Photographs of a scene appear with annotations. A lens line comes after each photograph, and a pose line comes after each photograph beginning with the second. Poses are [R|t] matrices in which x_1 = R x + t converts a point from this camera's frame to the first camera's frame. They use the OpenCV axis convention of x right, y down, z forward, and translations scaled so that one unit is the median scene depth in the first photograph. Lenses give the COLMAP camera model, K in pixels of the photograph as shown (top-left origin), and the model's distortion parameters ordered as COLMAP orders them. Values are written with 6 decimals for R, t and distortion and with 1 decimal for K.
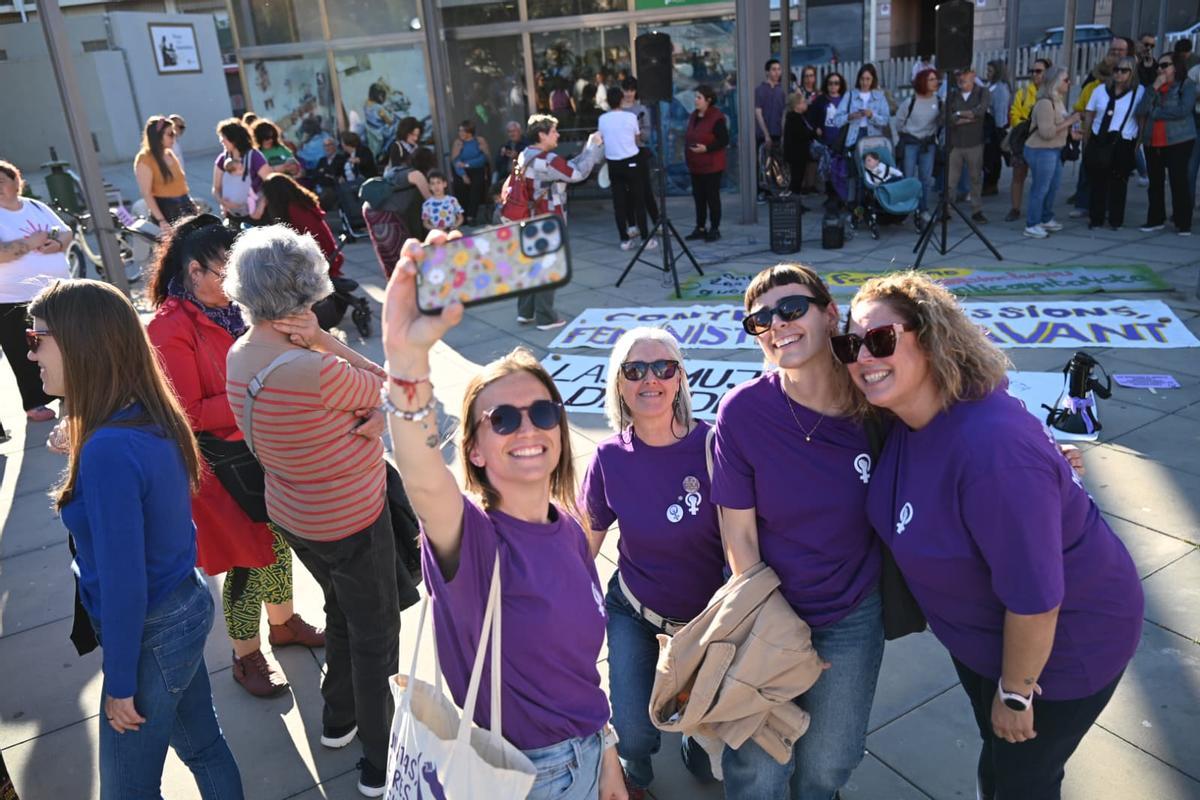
lens RADIAL K [[958.1, 0, 603.3], [0, 958.1, 398.7], [0, 0, 1]] dist [0.002089, -0.001056]
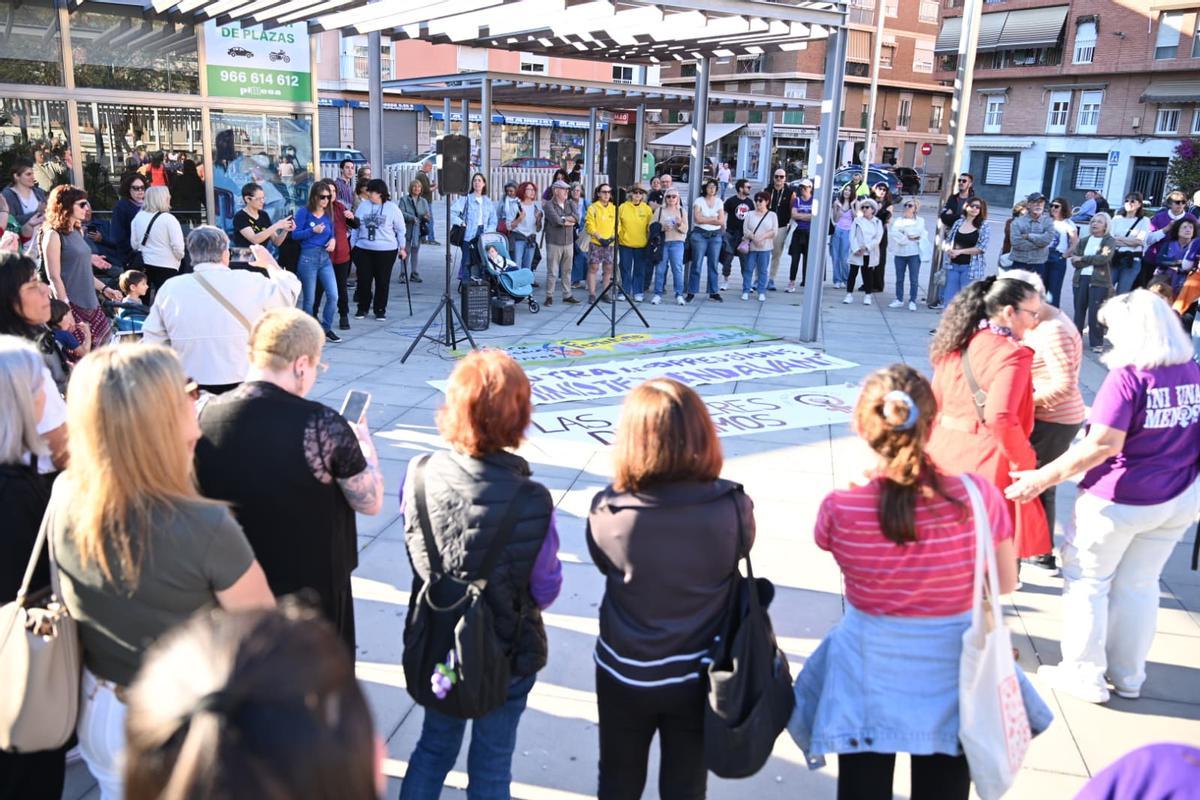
lens RADIAL K [[958.1, 0, 603.3], [0, 958.1, 398.7], [0, 0, 1]] dist [0.002089, -0.001056]
pose [[0.676438, -0.081383, 0.731989, -0.674499], [0.158763, 0.986622, -0.037021, -0.005274], [-0.719184, 0.141255, 0.680310, 0.149656]]
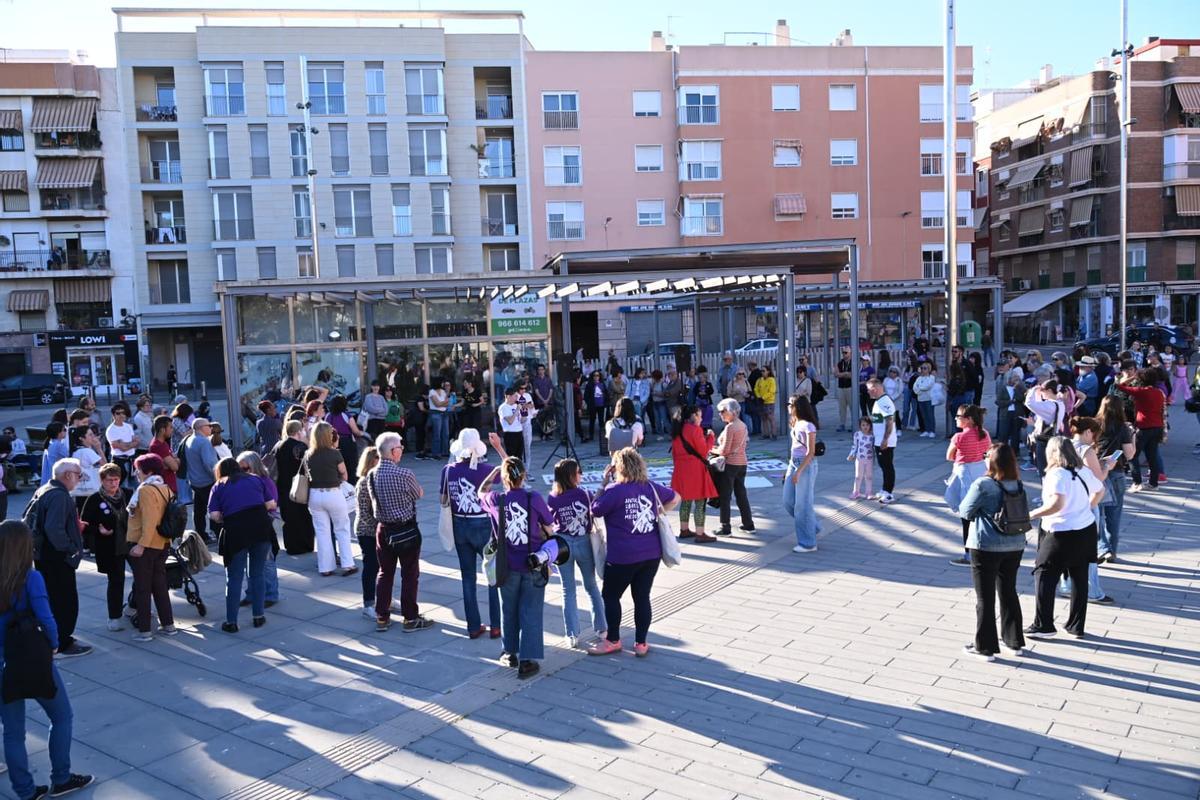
lens RADIAL K [[965.0, 0, 600.0], [0, 965.0, 400.0], [0, 0, 1]] dist [0.003146, 0.000162]
pose [[0.924695, 0.012411, 0.380506, -0.728258], [0.098458, 0.957671, -0.270505, 0.344945], [-0.367757, 0.287599, 0.884331, -1.000758]]
